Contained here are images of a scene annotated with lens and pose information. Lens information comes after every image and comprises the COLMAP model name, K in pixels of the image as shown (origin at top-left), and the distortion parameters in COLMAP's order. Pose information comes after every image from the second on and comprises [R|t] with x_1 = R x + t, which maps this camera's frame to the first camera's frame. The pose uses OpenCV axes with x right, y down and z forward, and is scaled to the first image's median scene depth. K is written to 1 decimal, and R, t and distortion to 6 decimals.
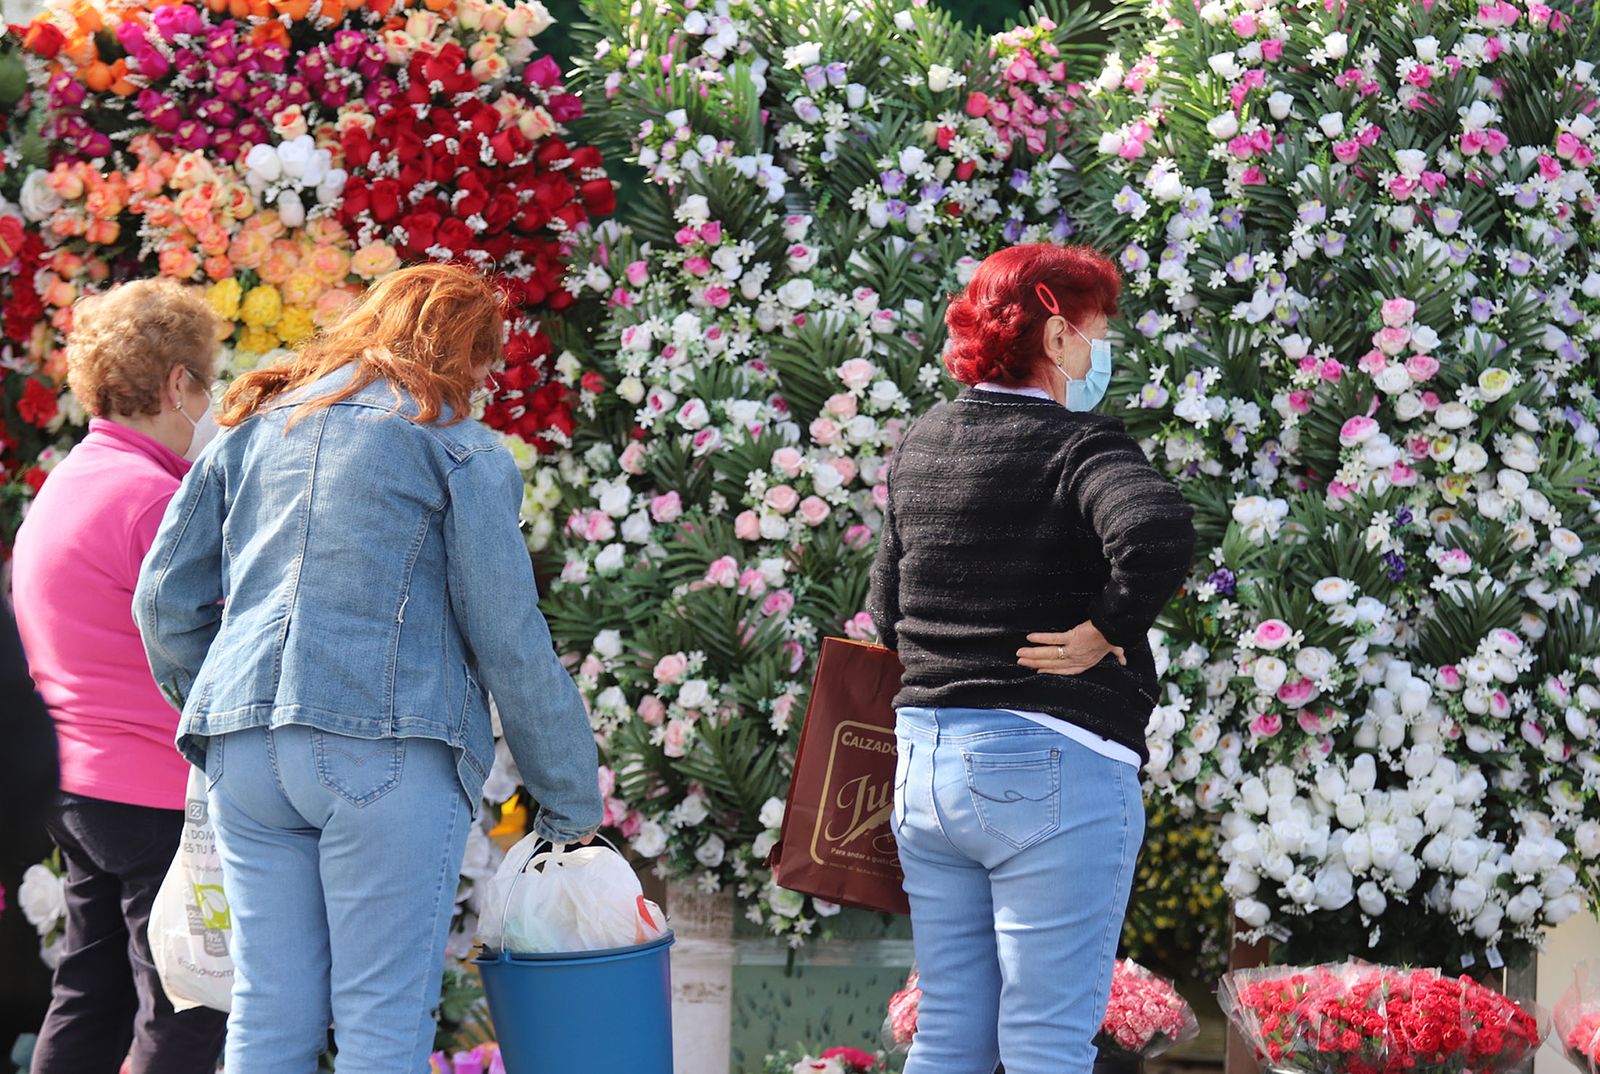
lens RADIAL K [[7930.6, 0, 801.8], [0, 7930.6, 531.3], [0, 0, 1]] dist [-0.387749, 0.000000]
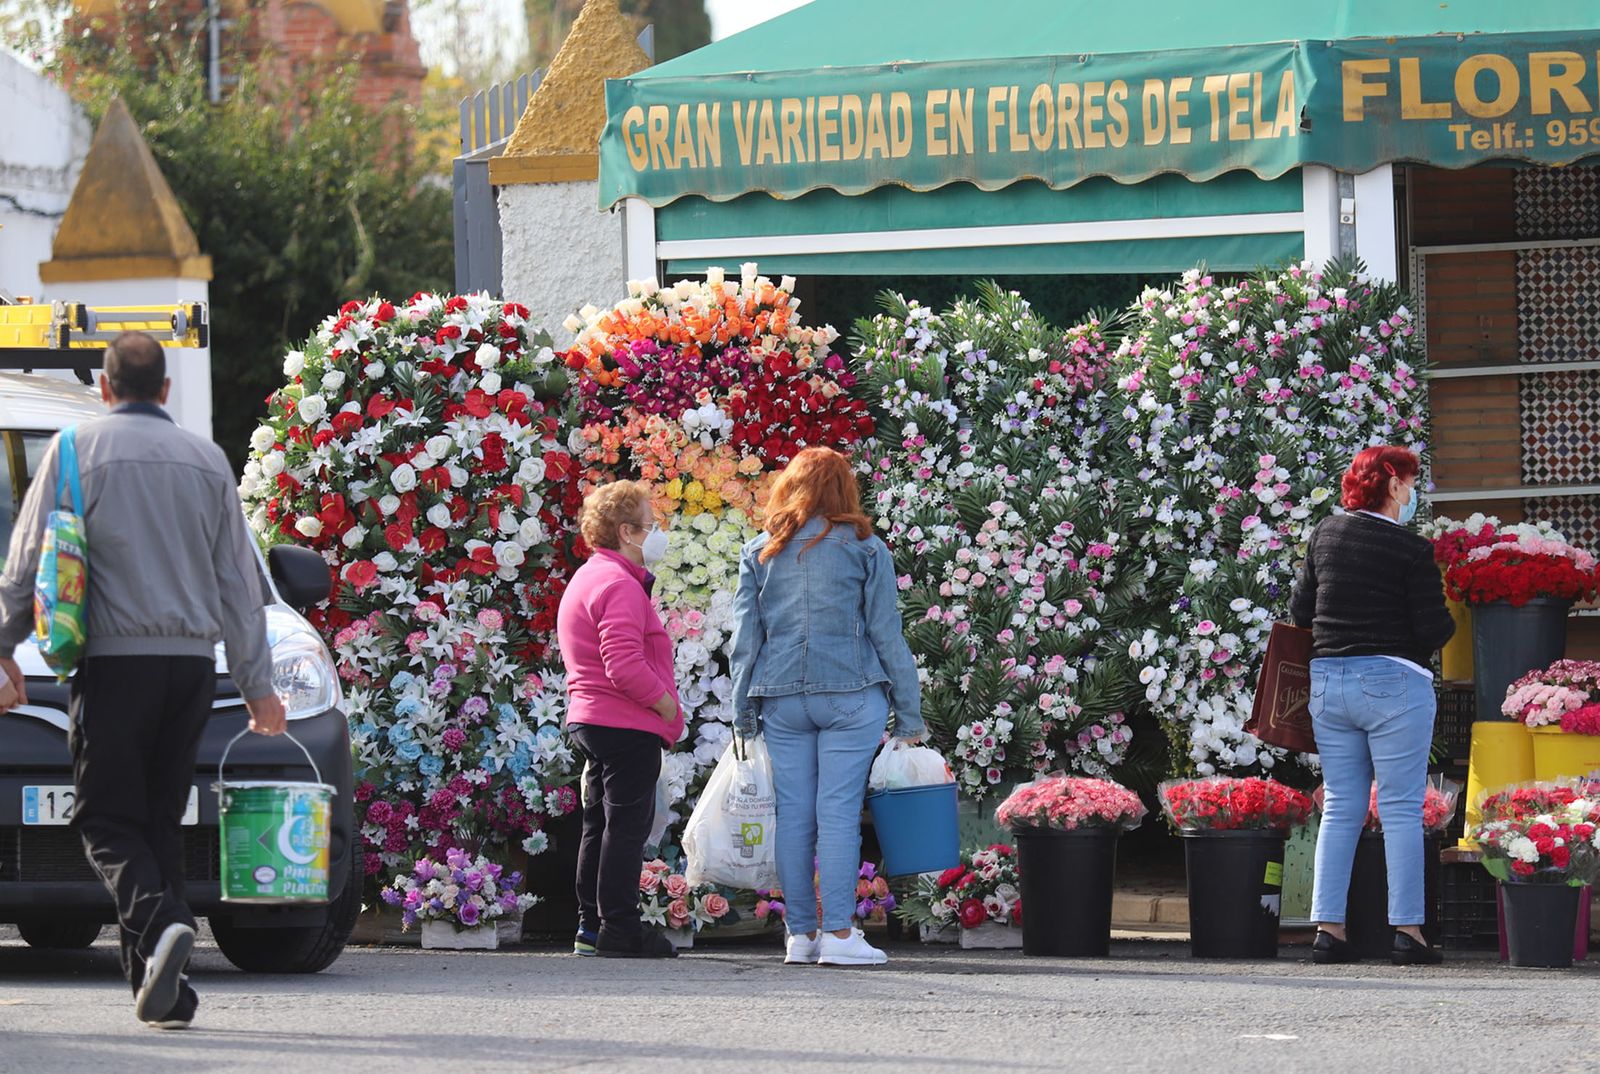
lens RADIAL K [[7930.6, 0, 799.4], [0, 7930.6, 539.6], [0, 0, 1]] dist [-0.387749, 0.000000]
pose [[0.995117, -0.056280, -0.081085, 0.116245], [0.054474, 0.998219, -0.024313, 0.032573], [0.082309, 0.019777, 0.996411, -0.952718]]
